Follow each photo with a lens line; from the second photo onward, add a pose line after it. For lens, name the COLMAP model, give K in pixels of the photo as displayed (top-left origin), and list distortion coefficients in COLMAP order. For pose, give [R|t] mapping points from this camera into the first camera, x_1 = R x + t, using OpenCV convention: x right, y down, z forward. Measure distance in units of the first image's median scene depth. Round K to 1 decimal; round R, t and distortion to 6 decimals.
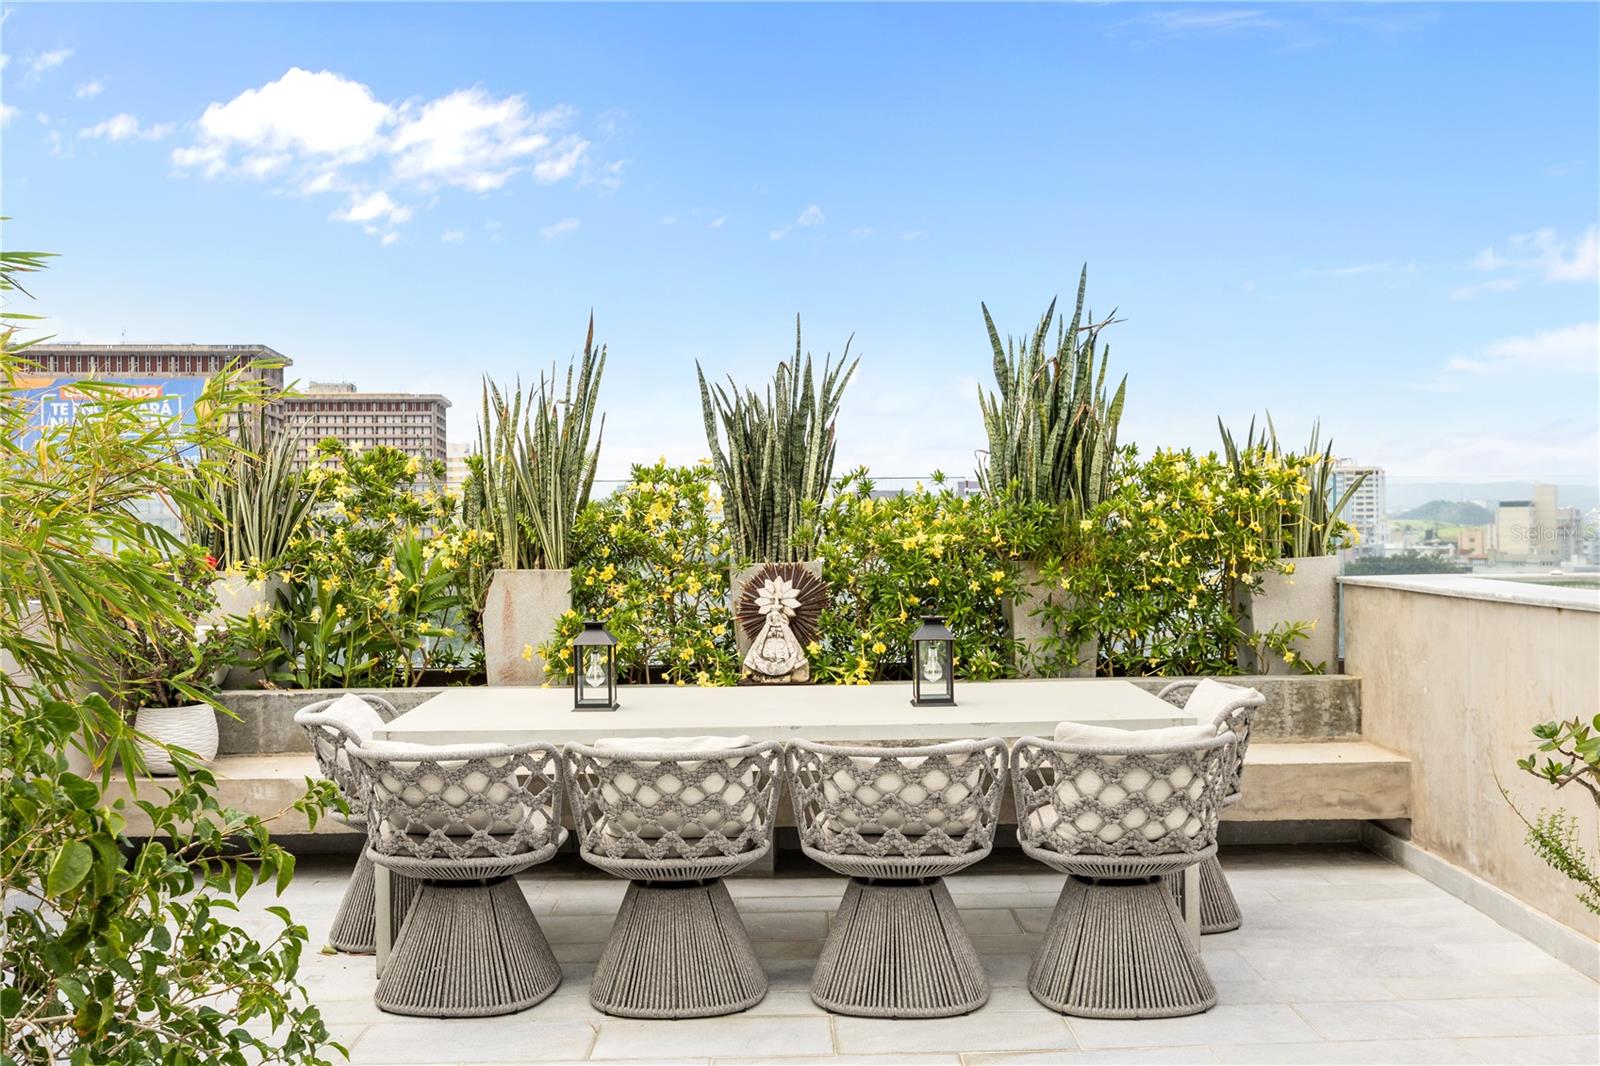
lens RADIAL K [[1516.7, 0, 800.0], [0, 1516.7, 533.0], [0, 0, 1]] dist [0.005027, -0.000855]
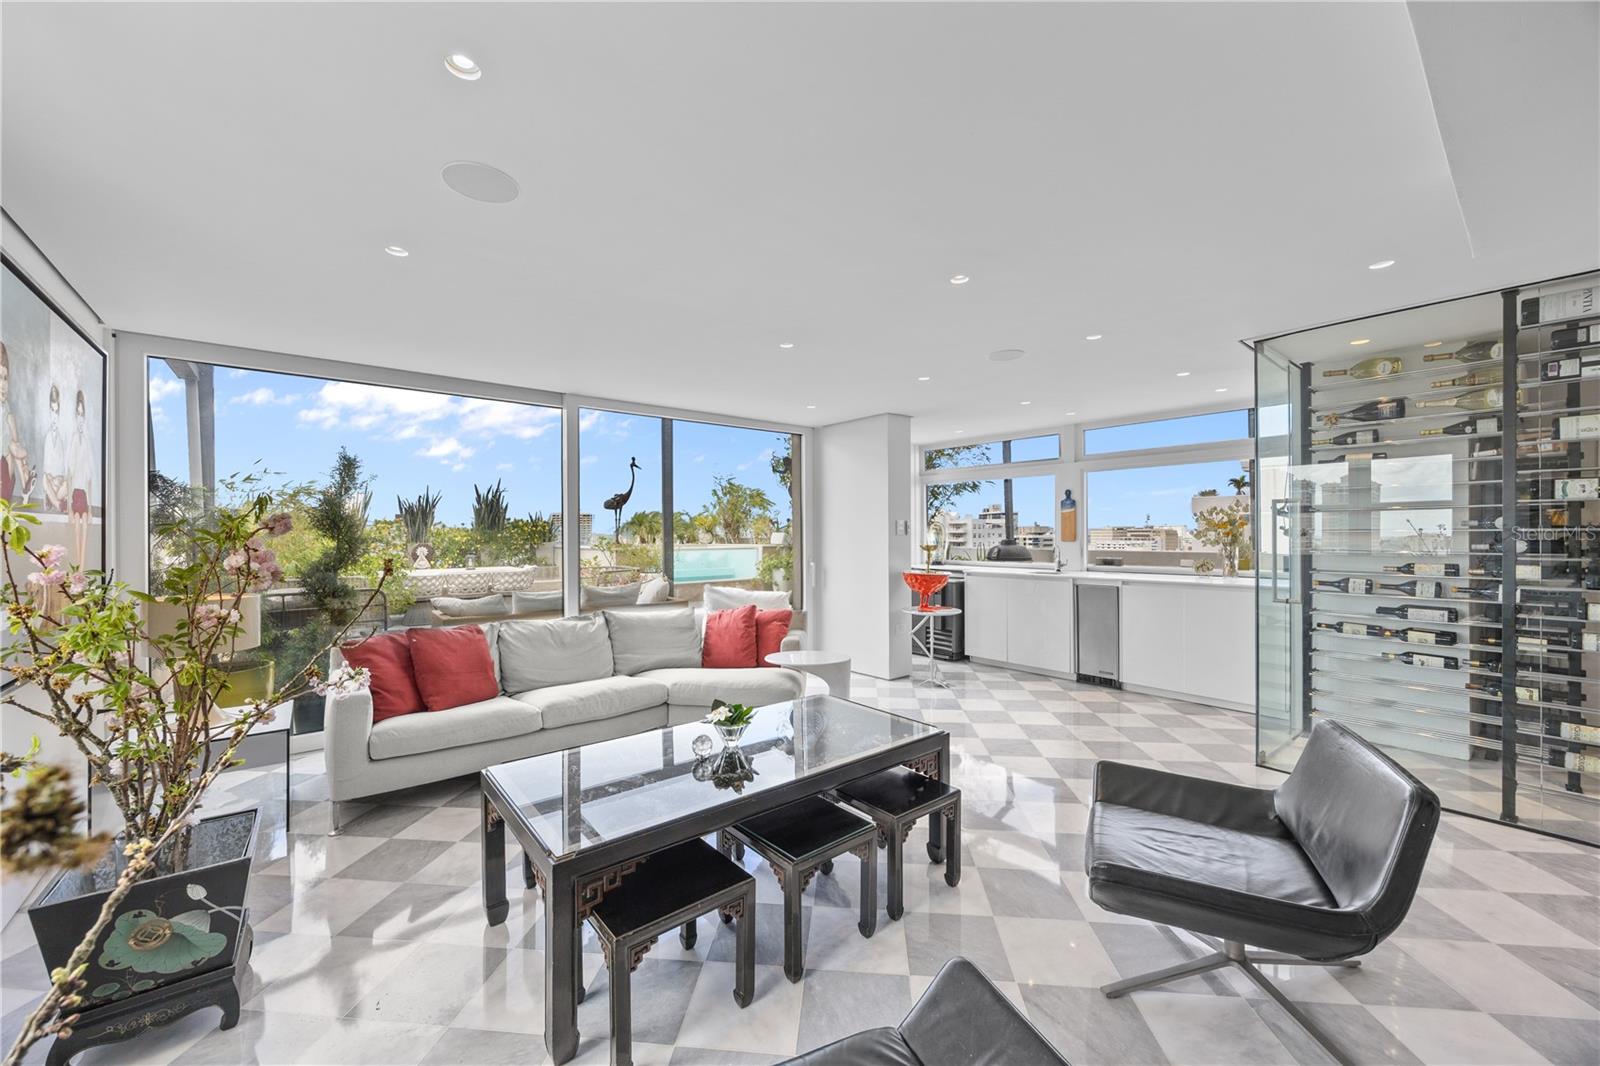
lens RADIAL K [[605.7, 0, 800.0], [0, 605.7, 533.0], [0, 0, 1]] dist [-0.000255, -0.000075]
pose [[0.768692, 0.008039, 0.639569, -0.284282], [-0.001881, 0.999945, -0.010308, 0.005840], [-0.639617, 0.006720, 0.768665, -1.000541]]
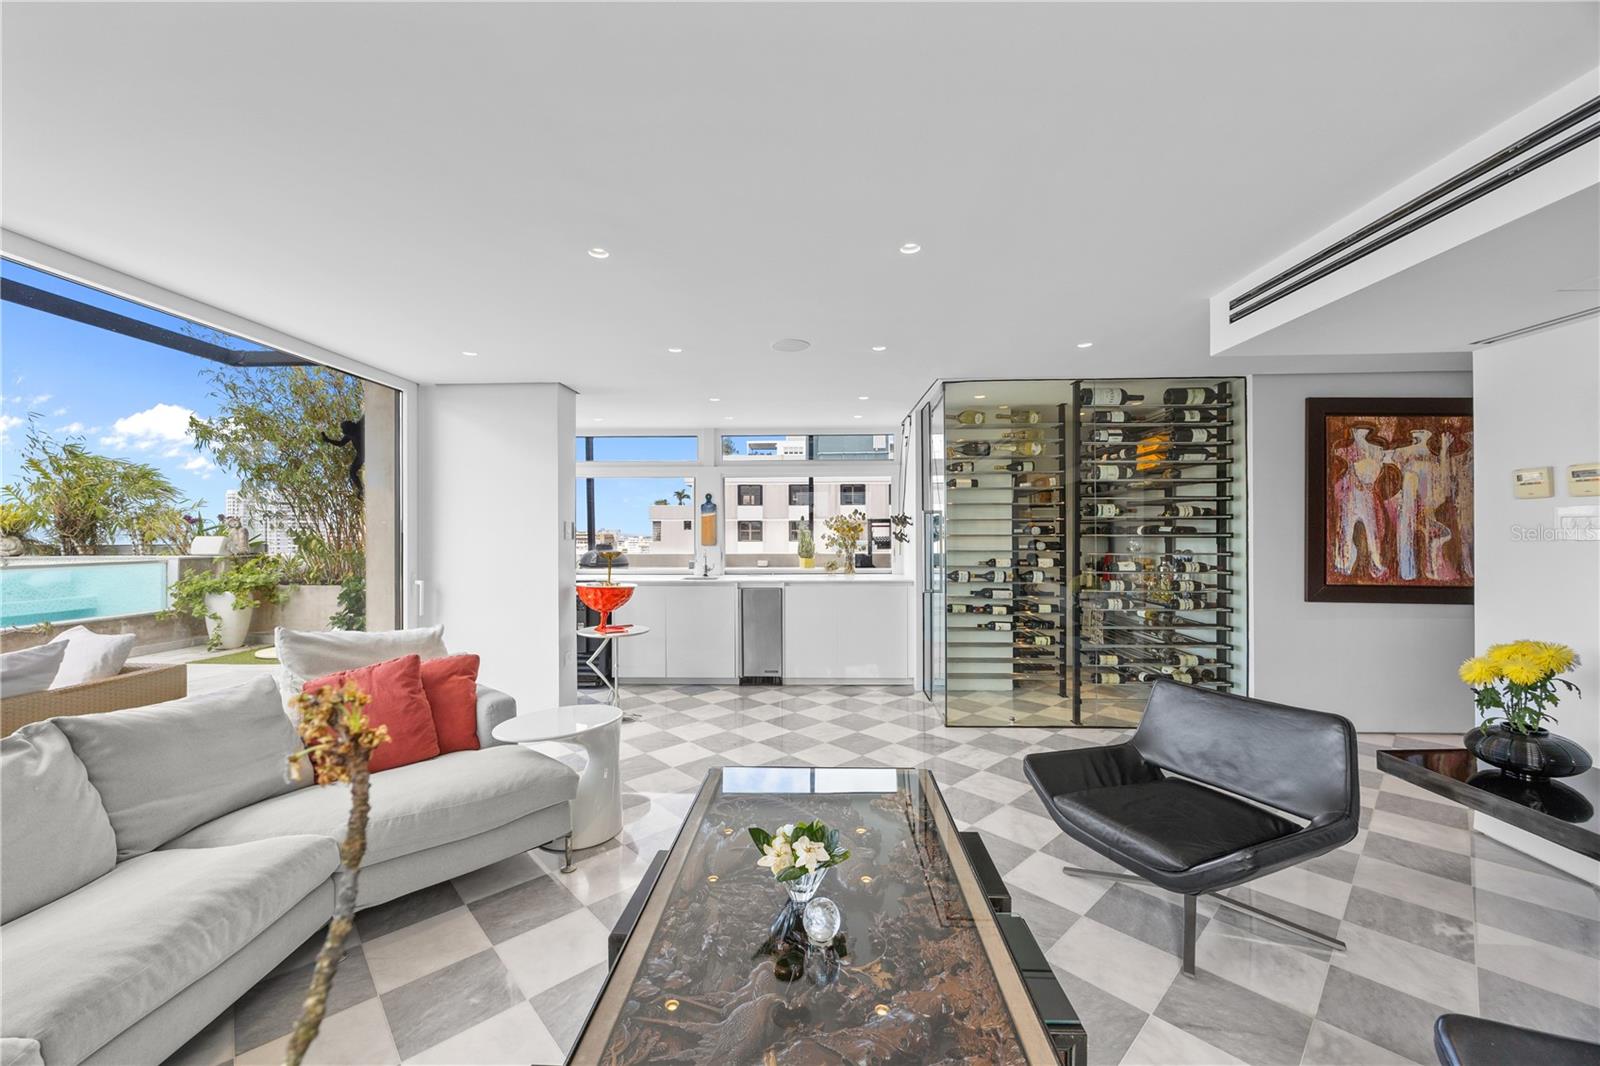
lens RADIAL K [[605.7, 0, 800.0], [0, 605.7, 533.0], [0, 0, 1]] dist [-0.000255, -0.000075]
pose [[0.040297, 0.014348, 0.999085, -0.296644], [0.006008, 0.999875, -0.014601, 0.002986], [-0.999170, 0.006591, 0.040206, -0.704777]]
